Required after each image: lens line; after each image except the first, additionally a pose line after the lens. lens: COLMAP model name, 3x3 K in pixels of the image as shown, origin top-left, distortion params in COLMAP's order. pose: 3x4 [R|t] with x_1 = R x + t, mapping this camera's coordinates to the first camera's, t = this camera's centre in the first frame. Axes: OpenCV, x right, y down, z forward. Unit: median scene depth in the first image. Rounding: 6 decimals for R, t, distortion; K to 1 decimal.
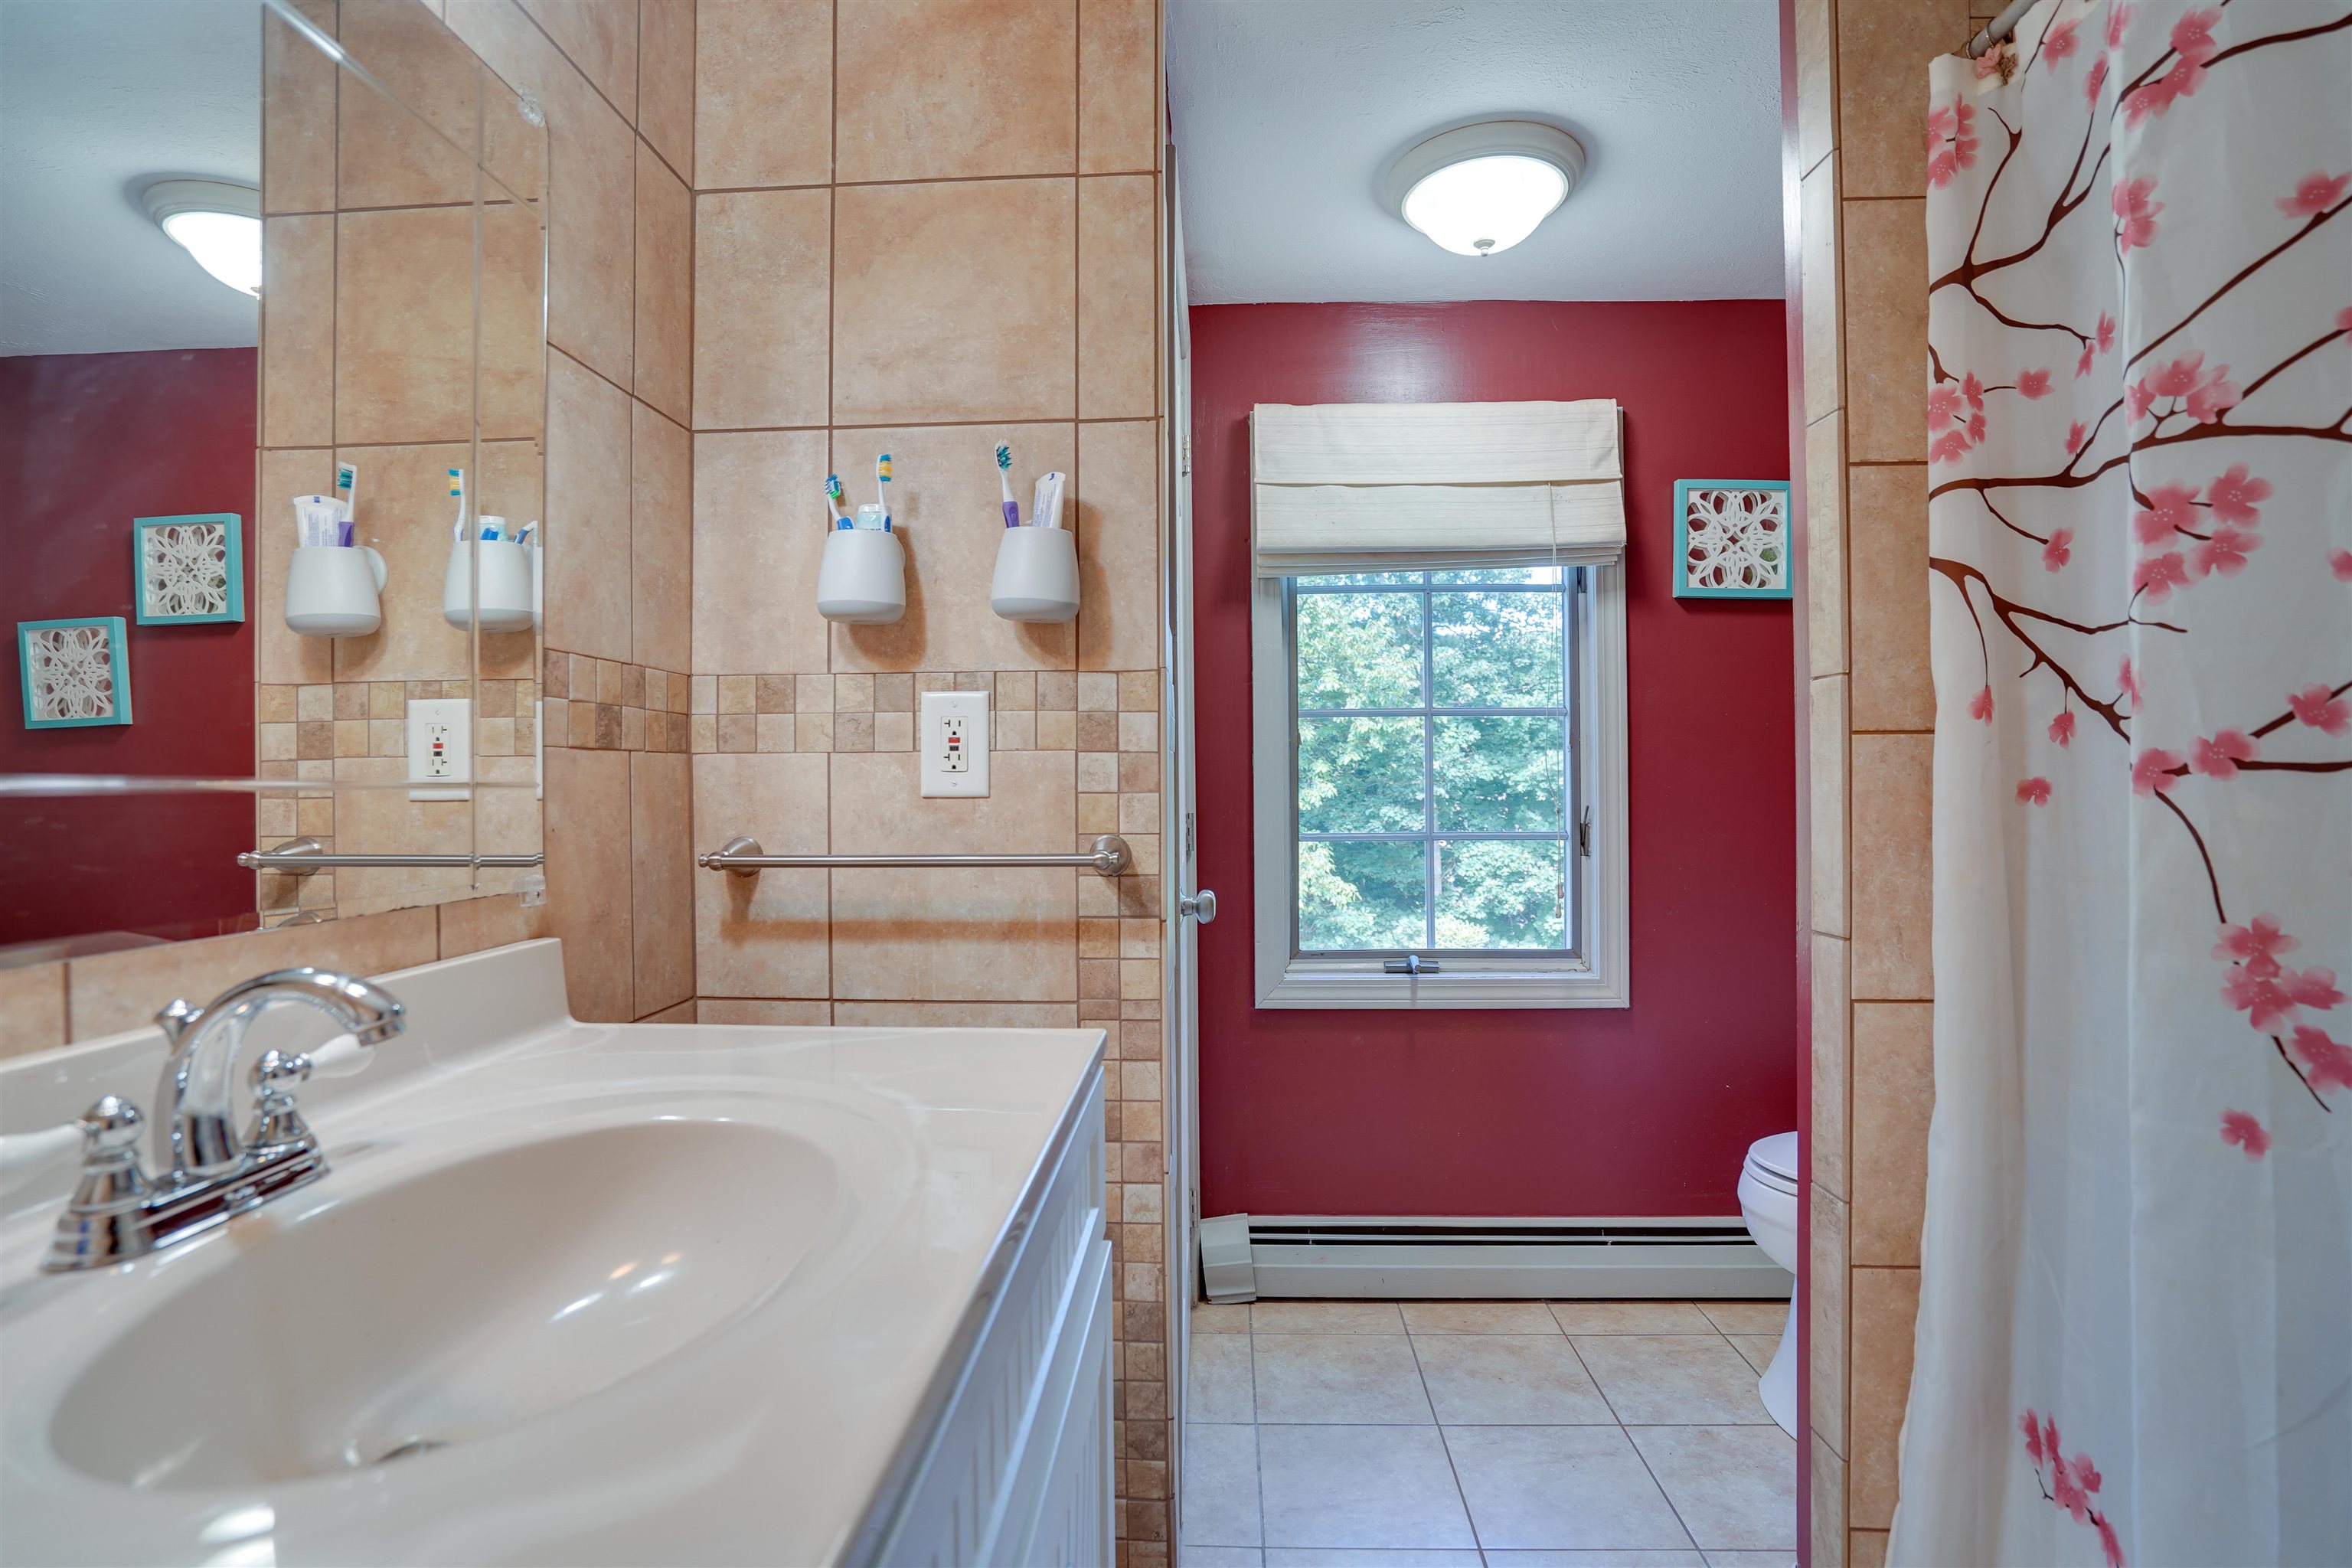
lens RADIAL K [[1109.8, 0, 1178.9], [0, 1109.8, 778.3], [0, 0, 1]] dist [-0.056880, 0.022829]
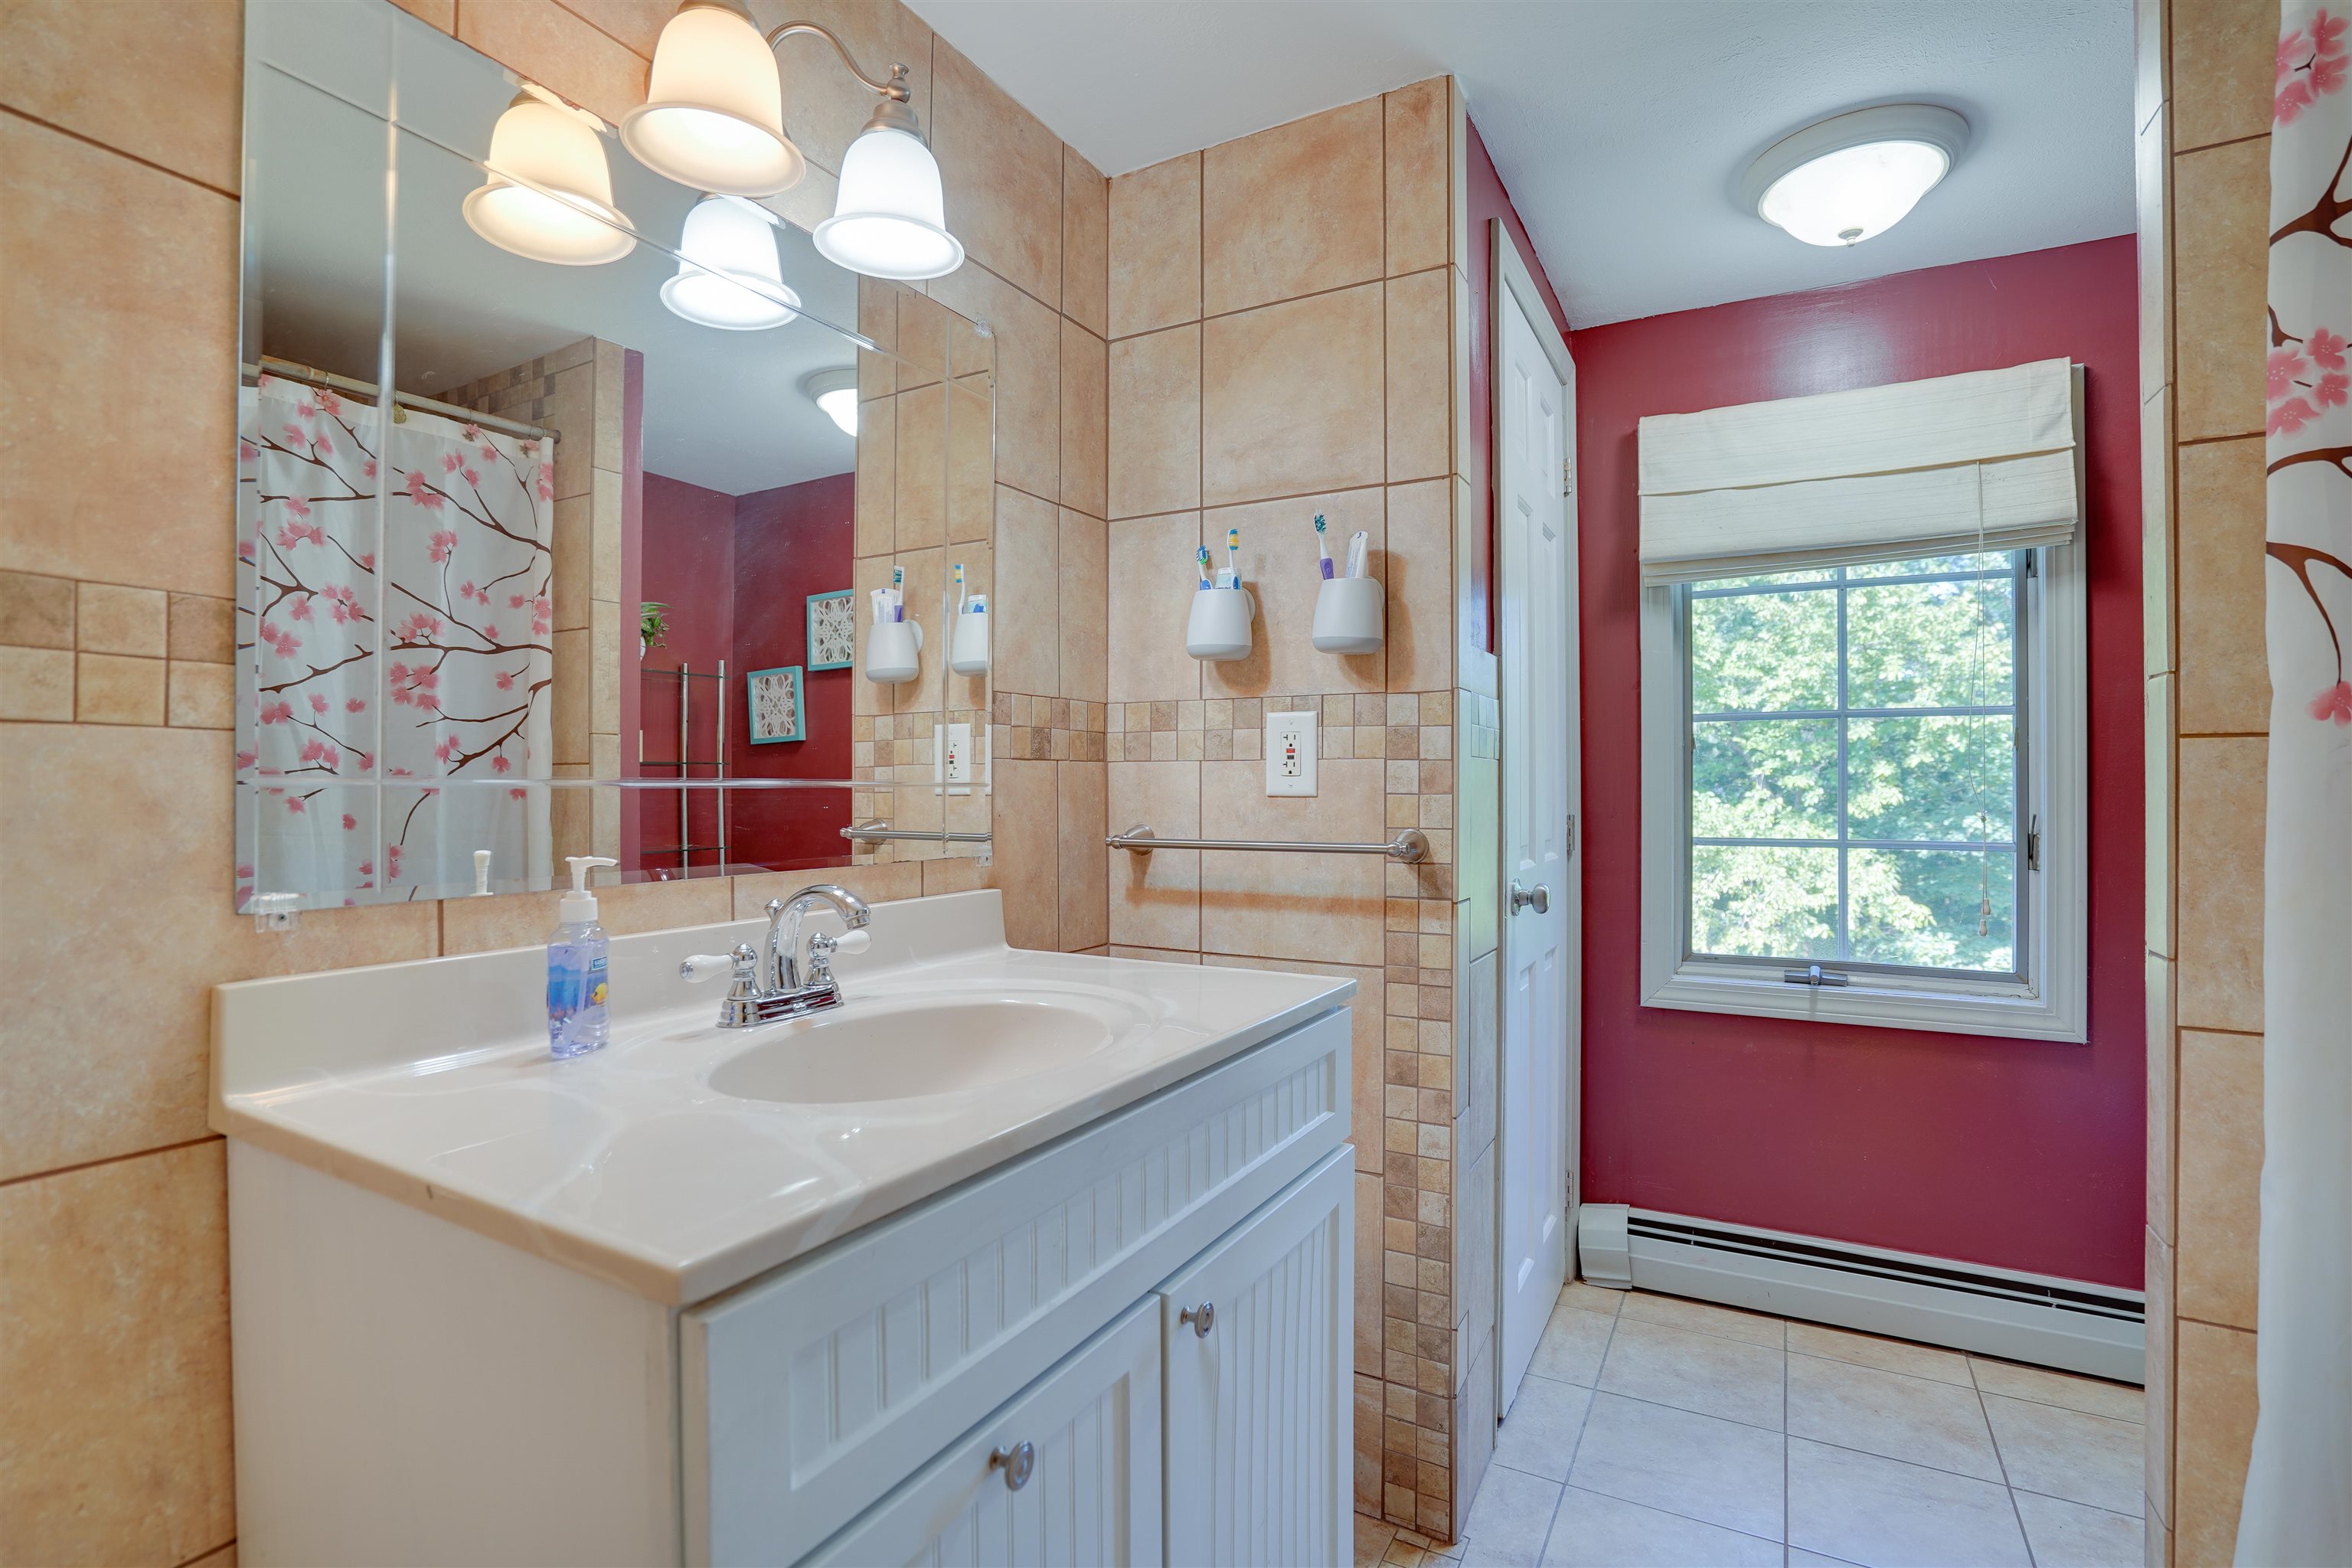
lens RADIAL K [[1109.8, 0, 1178.9], [0, 1109.8, 778.3], [0, 0, 1]] dist [-0.056880, 0.022829]
pose [[0.894191, 0.003537, -0.447672, 0.243113], [-0.004214, 0.999991, -0.000517, -0.001992], [0.447666, 0.002349, 0.894198, -0.174741]]
